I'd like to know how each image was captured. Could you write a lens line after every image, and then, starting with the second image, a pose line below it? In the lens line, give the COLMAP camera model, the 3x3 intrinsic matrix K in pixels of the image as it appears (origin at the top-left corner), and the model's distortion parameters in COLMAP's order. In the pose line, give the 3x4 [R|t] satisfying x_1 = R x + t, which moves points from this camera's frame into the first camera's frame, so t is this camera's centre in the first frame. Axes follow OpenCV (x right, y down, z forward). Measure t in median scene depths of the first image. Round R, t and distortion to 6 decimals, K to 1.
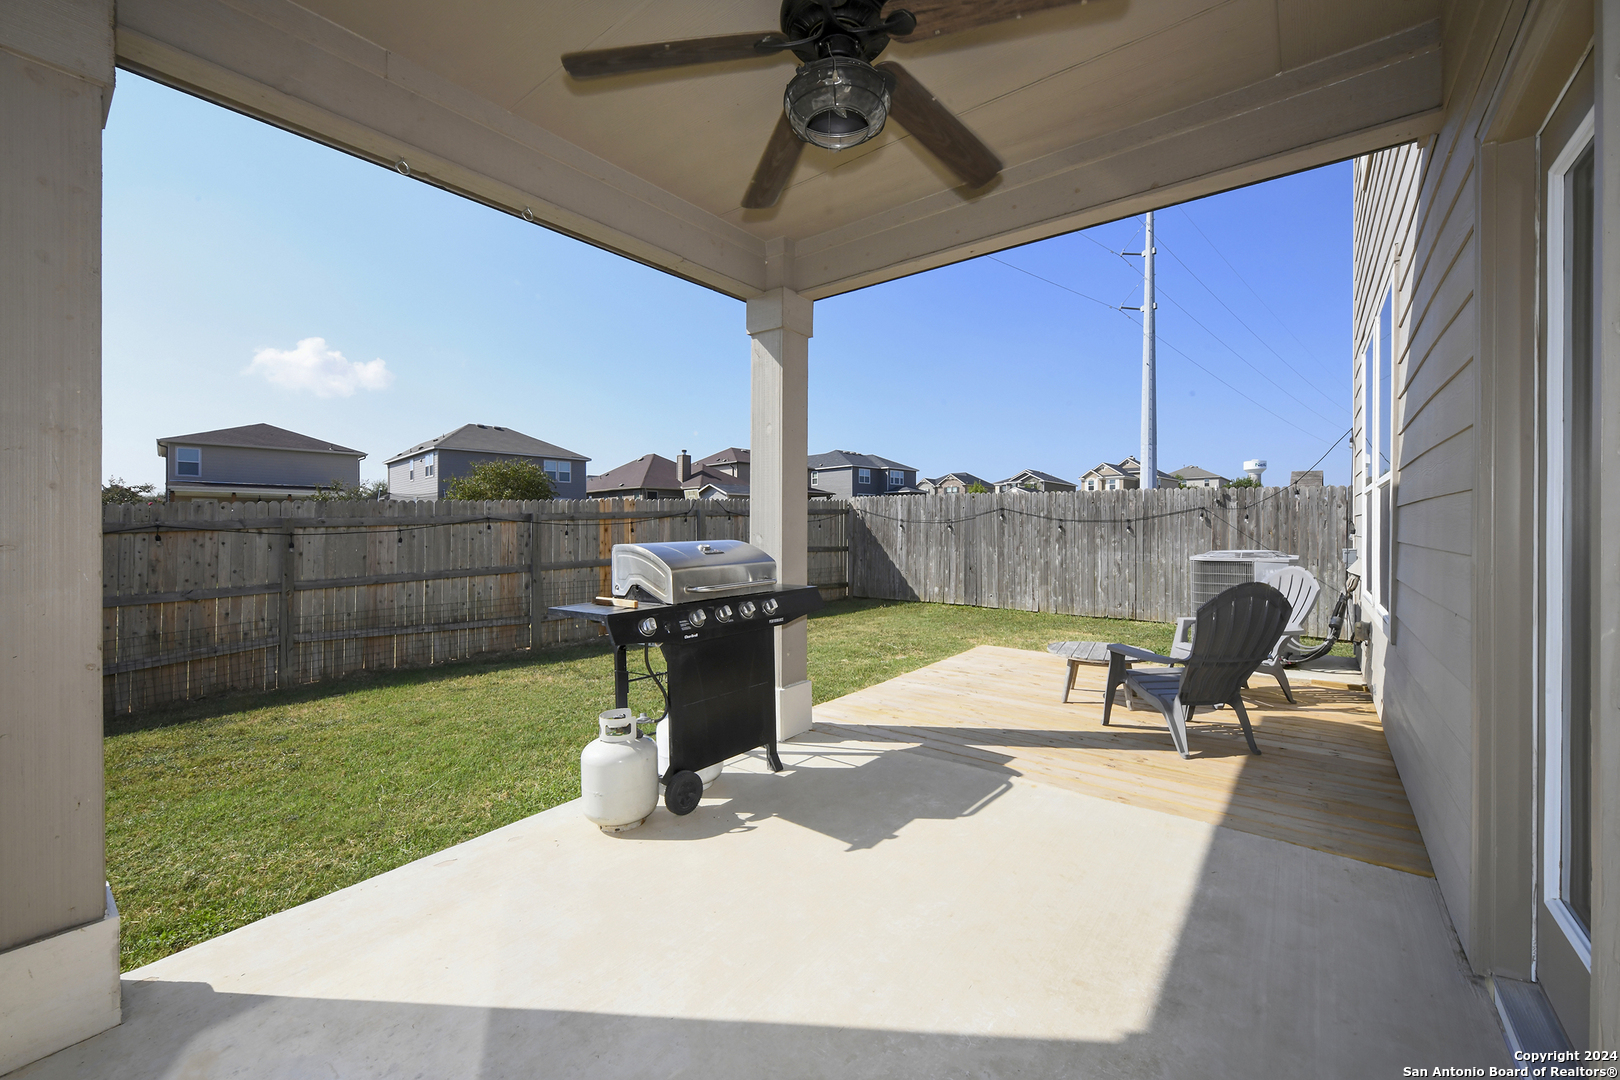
lens RADIAL K [[654.1, 0, 798.0], [0, 654.1, 532.7], [0, 0, 1]] dist [0.000810, -0.000145]
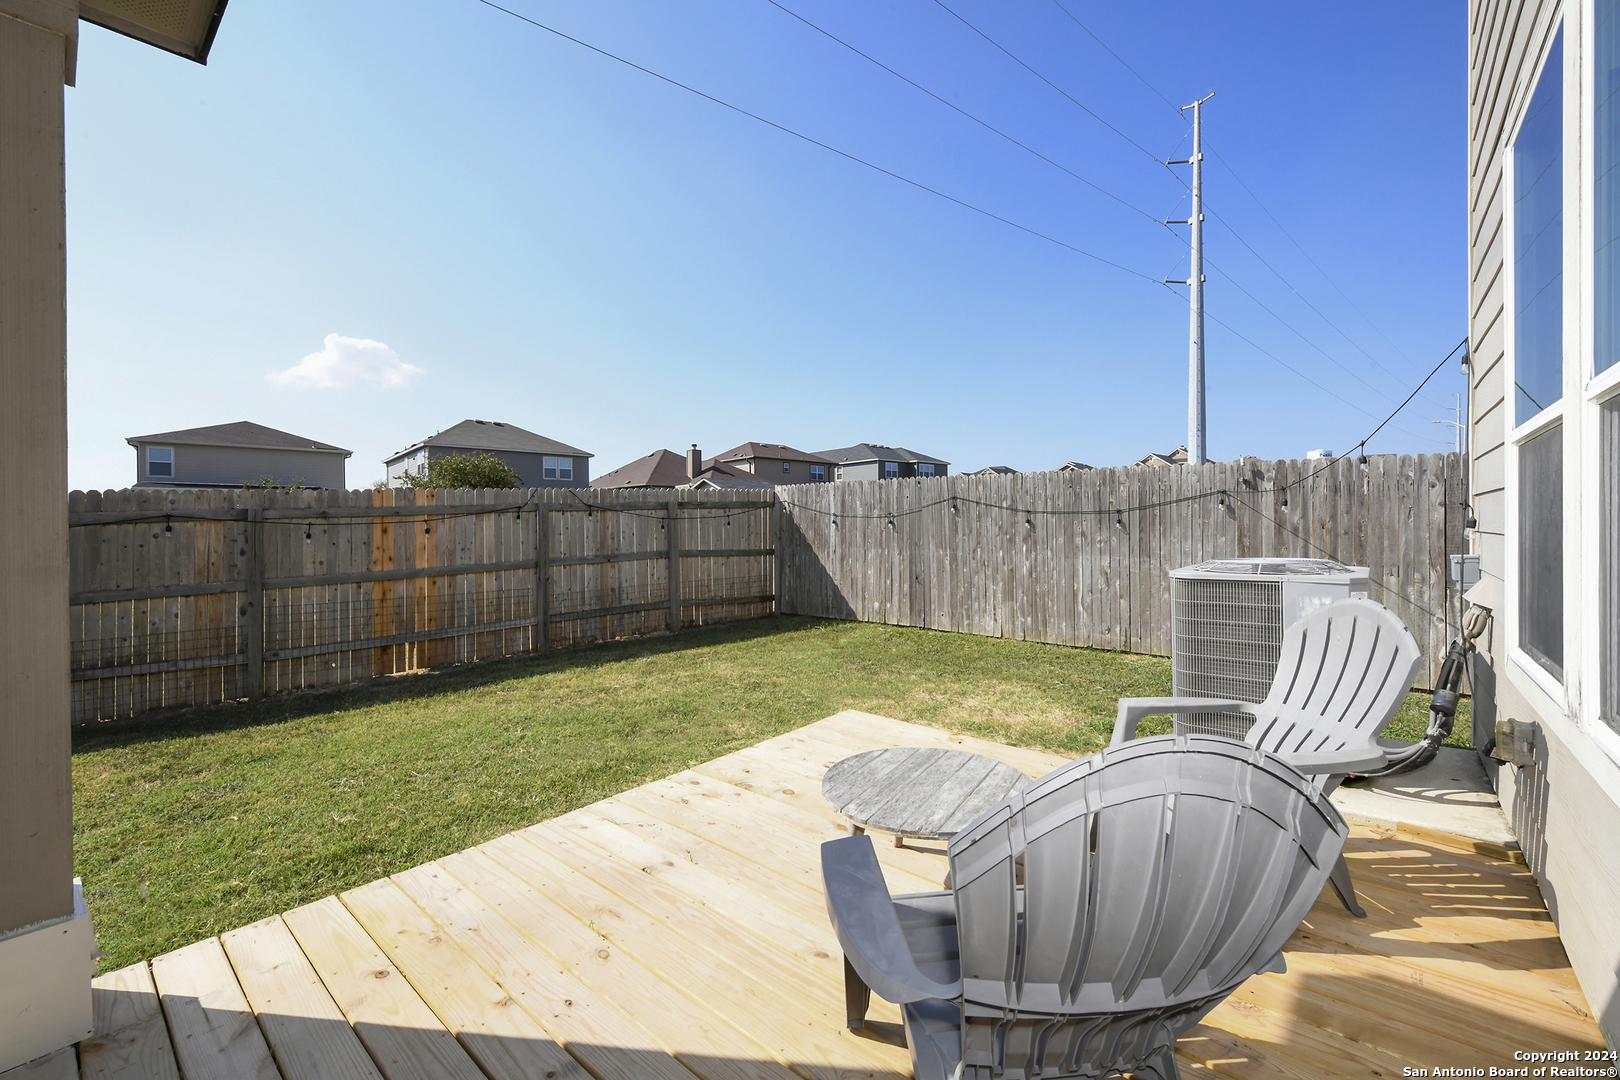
lens RADIAL K [[654.1, 0, 823.0], [0, 654.1, 534.0], [0, 0, 1]] dist [0.000810, -0.000145]
pose [[0.999122, -0.008270, -0.041080, 0.189594], [0.008475, 0.999952, 0.004828, -0.000146], [0.041038, -0.005172, 0.999144, 0.248302]]
